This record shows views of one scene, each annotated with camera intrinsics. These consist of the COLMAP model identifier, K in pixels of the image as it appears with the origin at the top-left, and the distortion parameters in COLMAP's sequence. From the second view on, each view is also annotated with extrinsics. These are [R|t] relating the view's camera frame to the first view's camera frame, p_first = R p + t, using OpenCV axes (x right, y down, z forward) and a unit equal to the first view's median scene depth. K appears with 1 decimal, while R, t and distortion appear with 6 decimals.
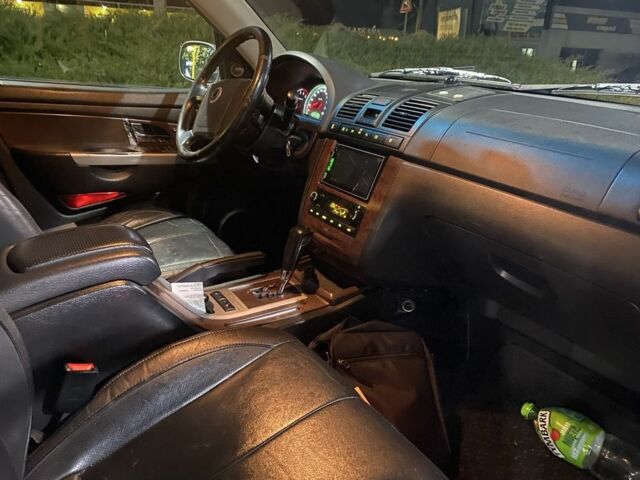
lens RADIAL K [[480.6, 0, 320.0], [0, 480.6, 240.0], [0, 0, 1]] dist [0.022361, -0.008457]
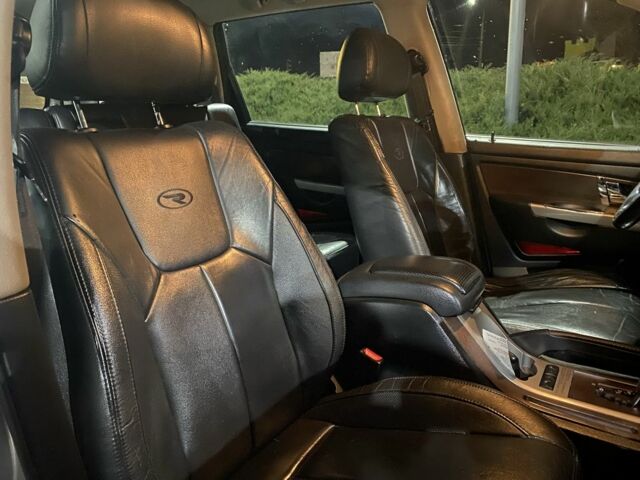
lens RADIAL K [[480.6, 0, 320.0], [0, 480.6, 240.0], [0, 0, 1]] dist [0.022361, -0.008457]
pose [[0.439012, 0.189497, -0.878271, 0.232002], [-0.292128, 0.954500, 0.059921, -0.028602], [0.849664, 0.230262, 0.474395, 0.110635]]
